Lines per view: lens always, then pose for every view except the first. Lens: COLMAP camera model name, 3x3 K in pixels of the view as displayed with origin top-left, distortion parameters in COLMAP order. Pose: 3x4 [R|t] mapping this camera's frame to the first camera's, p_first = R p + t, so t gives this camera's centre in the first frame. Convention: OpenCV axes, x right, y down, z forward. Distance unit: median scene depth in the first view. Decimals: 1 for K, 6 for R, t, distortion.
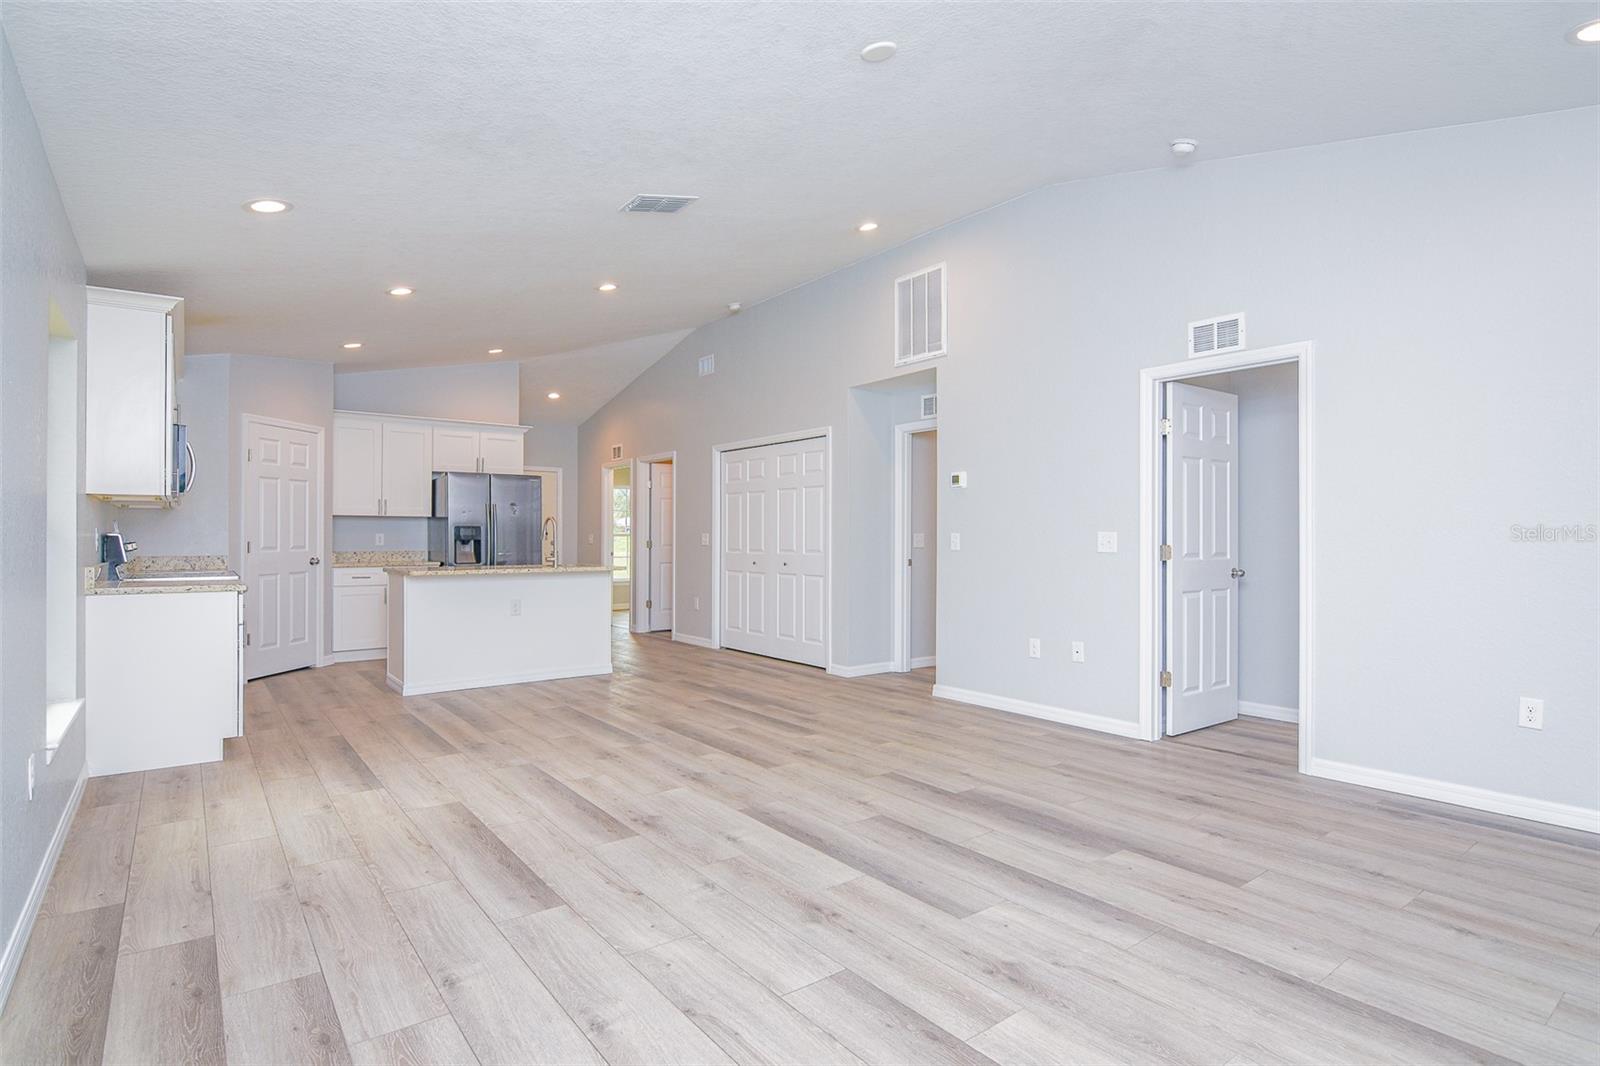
lens RADIAL K [[820.2, 0, 800.0], [0, 820.2, 533.0], [0, 0, 1]] dist [-0.017453, -0.001157]
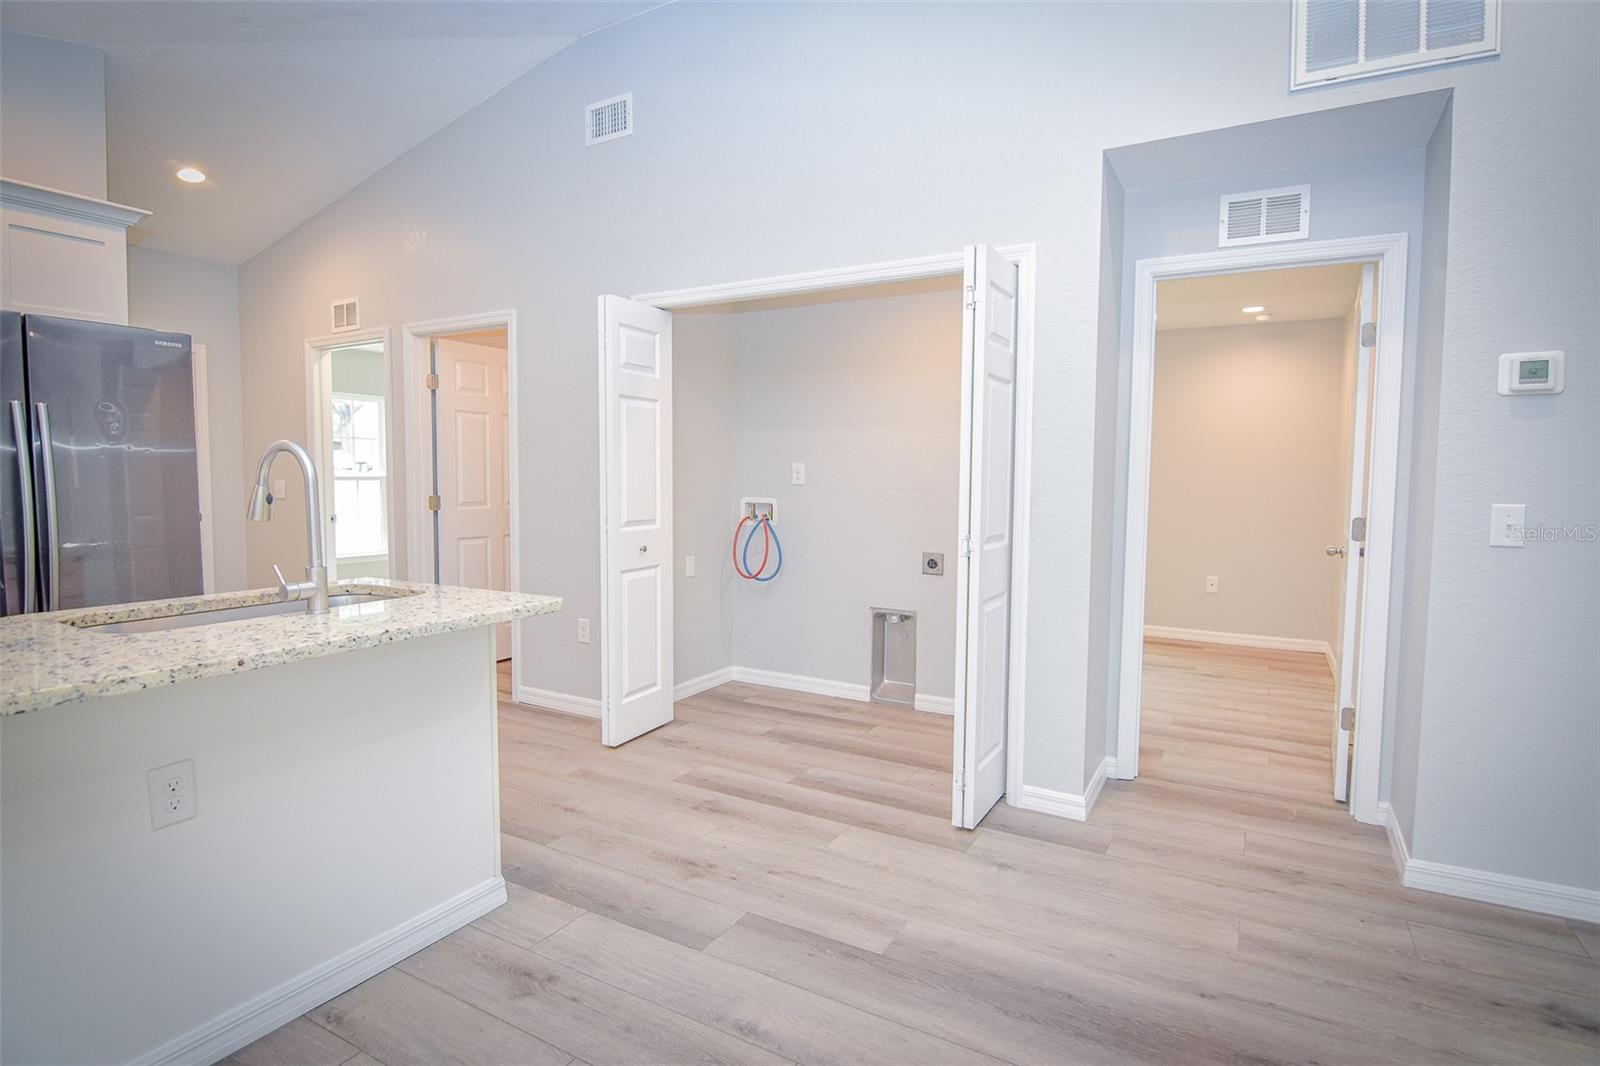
lens RADIAL K [[820.2, 0, 800.0], [0, 820.2, 533.0], [0, 0, 1]] dist [-0.017453, -0.001157]
pose [[0.922129, -0.022100, 0.386251, -0.412748], [-0.009338, 0.996805, 0.079326, -0.021458], [-0.386770, -0.076756, 0.918976, 1.090016]]
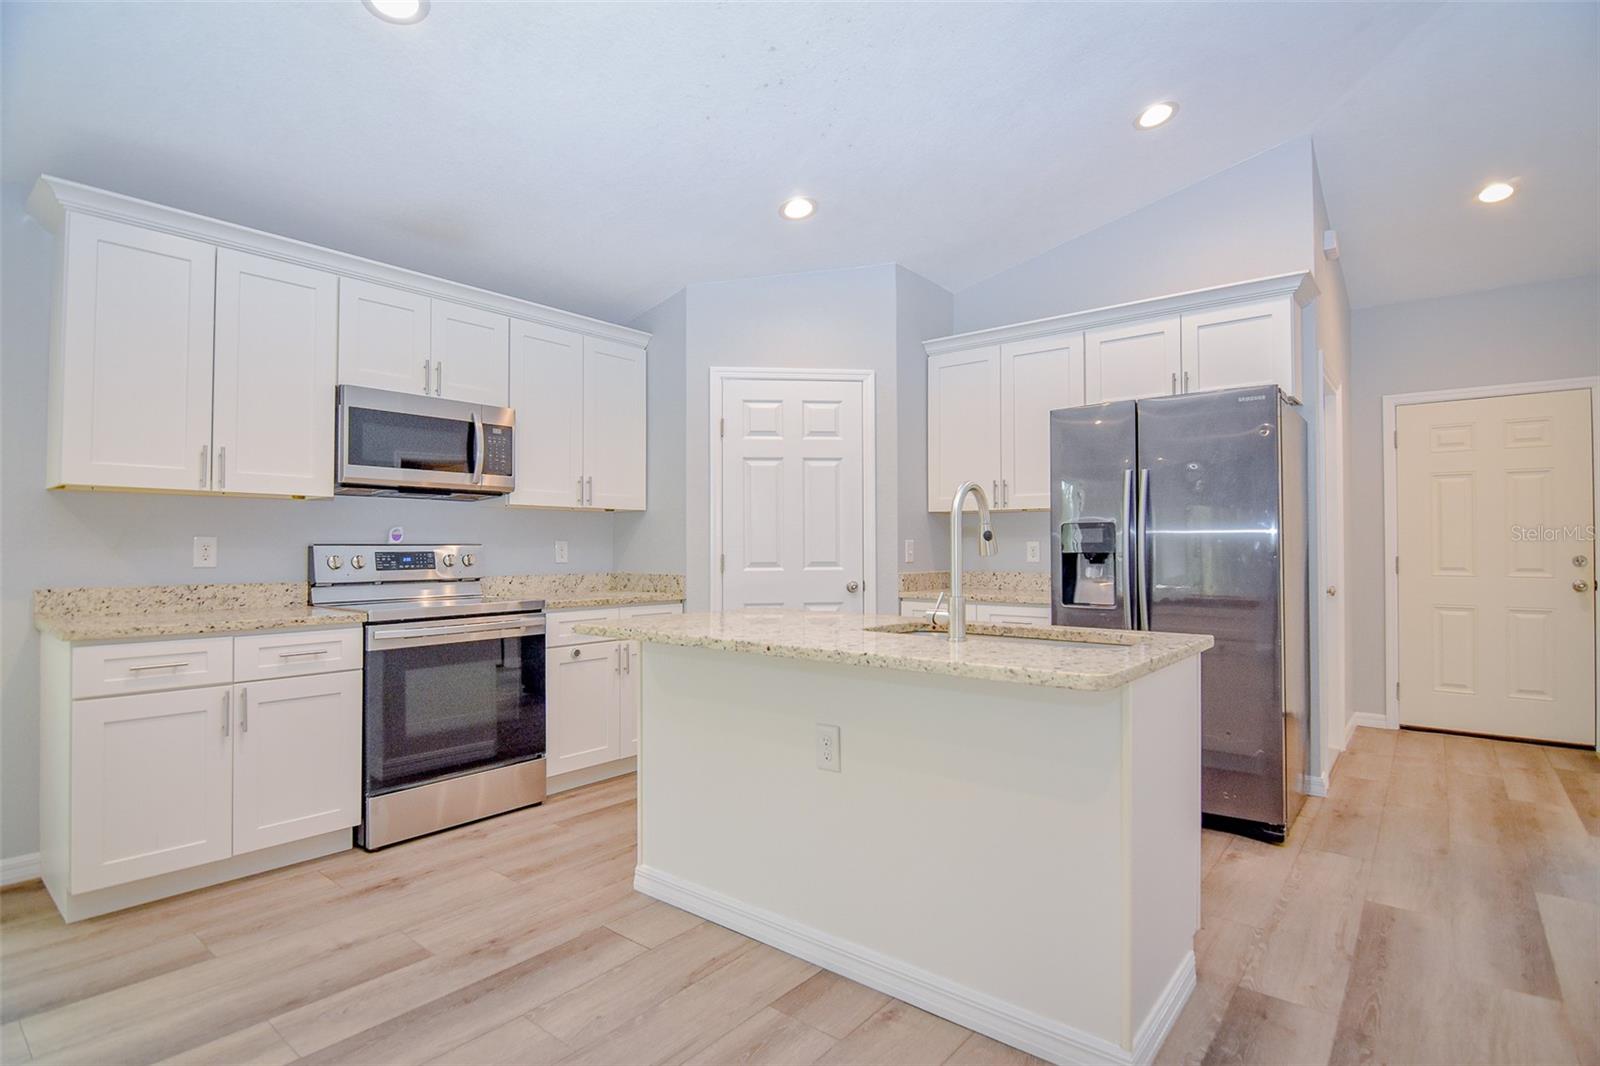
lens RADIAL K [[790.1, 0, 800.0], [0, 790.1, 533.0], [0, 0, 1]] dist [-0.008024, -0.001751]
pose [[0.227314, -0.018254, -0.973651, -0.030261], [0.006472, 0.999831, -0.017234, 0.006537], [0.973800, -0.002384, 0.227393, 1.429381]]
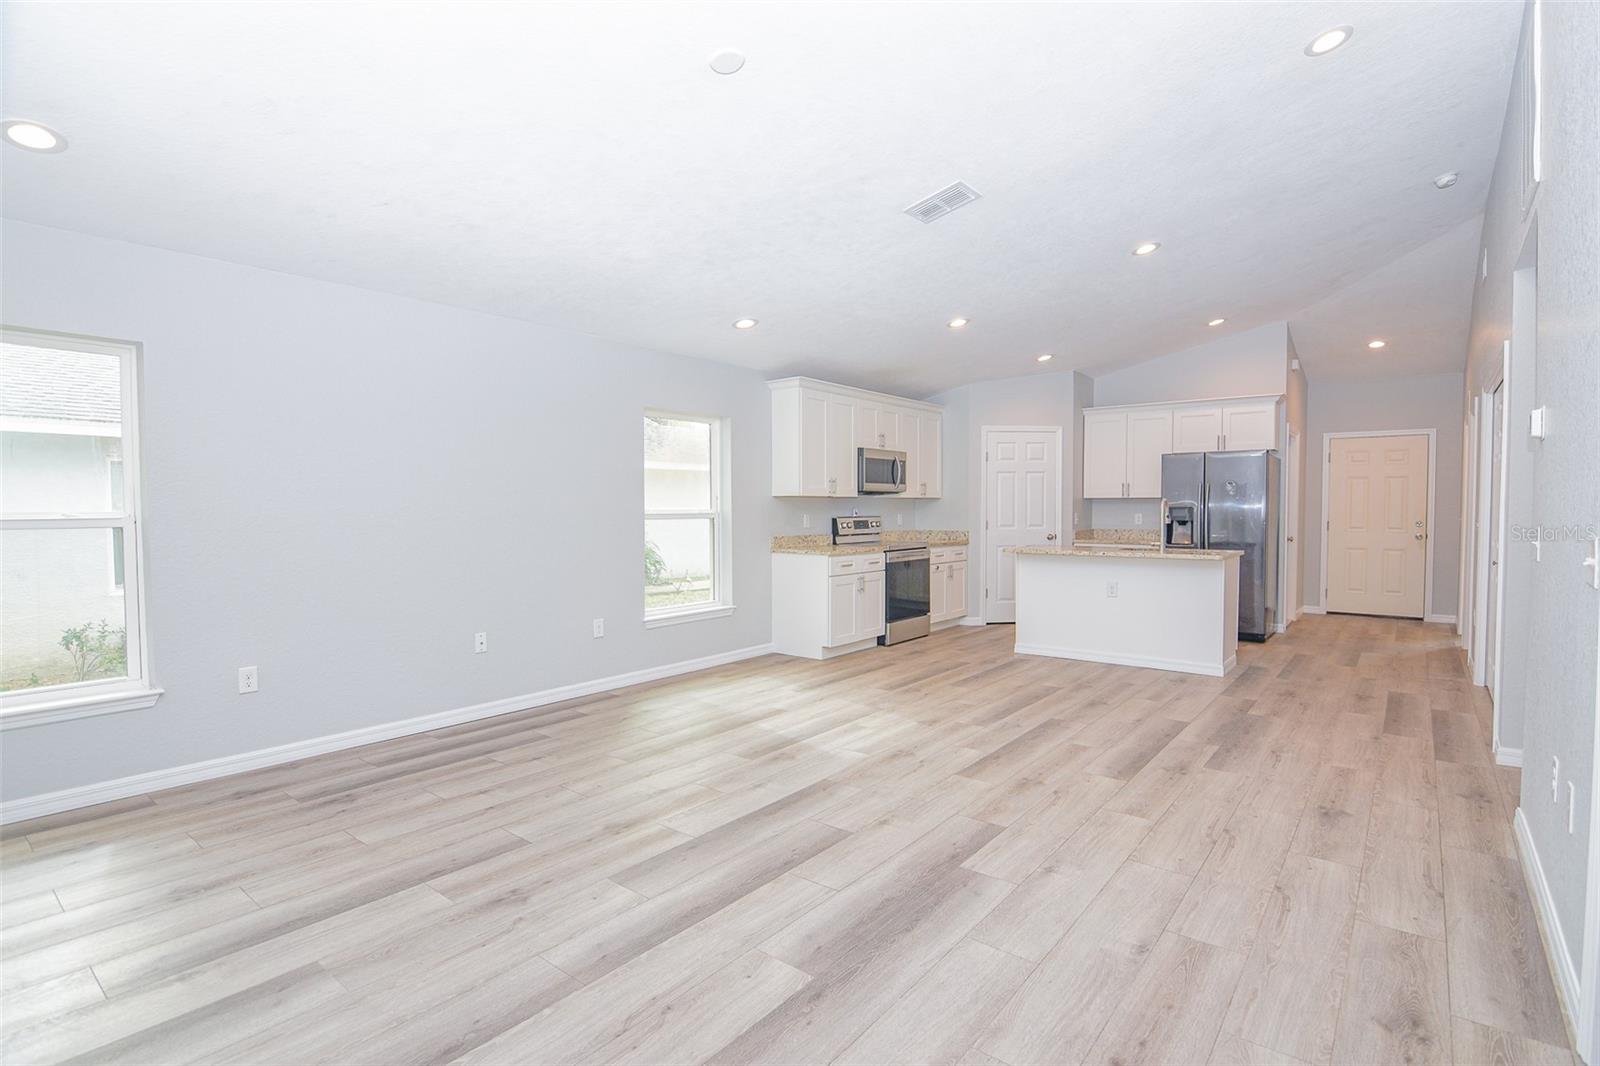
lens RADIAL K [[773.4, 0, 800.0], [0, 773.4, 533.0], [0, 0, 1]] dist [-0.008134, -0.001070]
pose [[0.236359, 0.033275, -0.971096, 0.782394], [0.007302, 0.999324, 0.036020, -0.027859], [0.971638, -0.015604, 0.235956, 0.614482]]
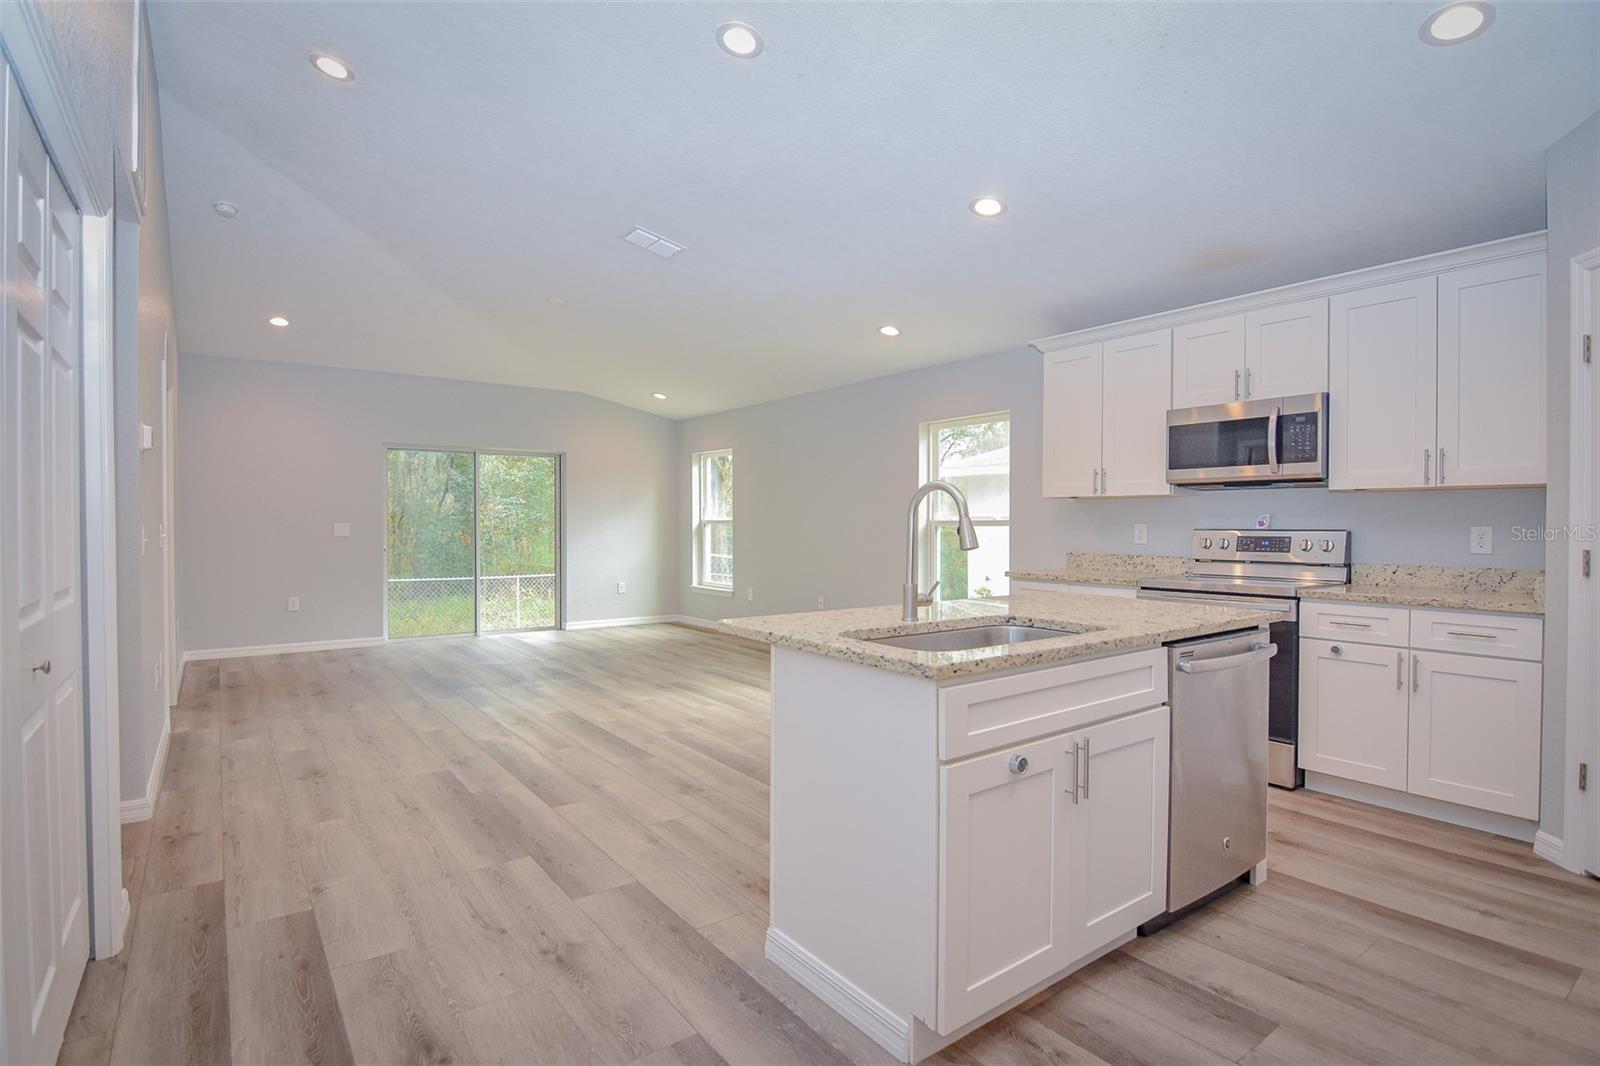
lens RADIAL K [[785.5, 0, 800.0], [0, 785.5, 533.0], [0, 0, 1]] dist [-0.003854, -0.002341]
pose [[-0.999886, -0.001046, 0.015071, -0.418196], [-0.000915, 0.999962, 0.008707, -0.002944], [-0.015079, 0.008692, -0.999849, 2.217346]]
